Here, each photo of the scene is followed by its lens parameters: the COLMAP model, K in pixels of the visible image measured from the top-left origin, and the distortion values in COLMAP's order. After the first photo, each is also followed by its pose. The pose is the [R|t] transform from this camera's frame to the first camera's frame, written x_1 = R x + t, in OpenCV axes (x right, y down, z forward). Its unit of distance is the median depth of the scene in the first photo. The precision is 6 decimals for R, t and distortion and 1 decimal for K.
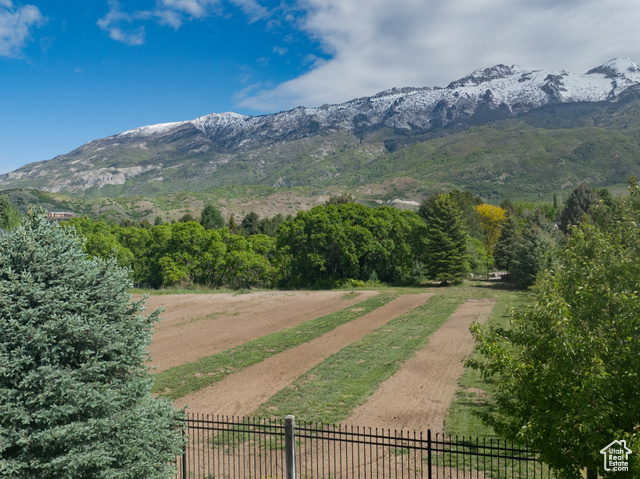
lens RADIAL K [[446.8, 0, 318.8], [0, 446.8, 238.5], [0, 0, 1]] dist [-0.039008, 0.002140]
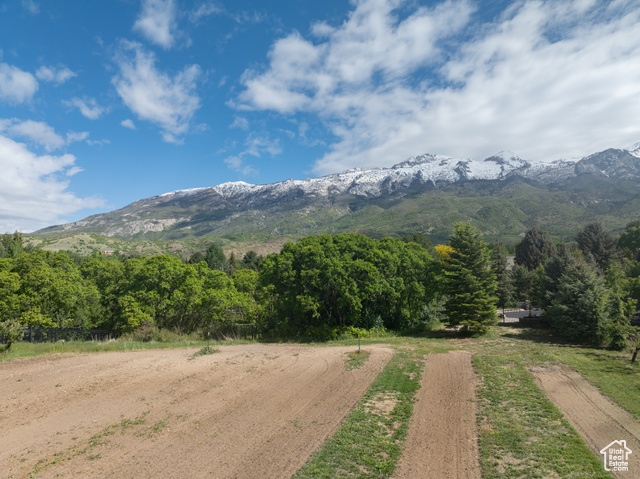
lens RADIAL K [[446.8, 0, 317.5], [0, 446.8, 240.9], [0, 0, 1]] dist [-0.039008, 0.002140]
pose [[0.999735, 0.006809, 0.021986, -0.005695], [-0.005170, 0.997263, -0.073759, -0.003120], [-0.022428, 0.073626, 0.997034, 0.193019]]
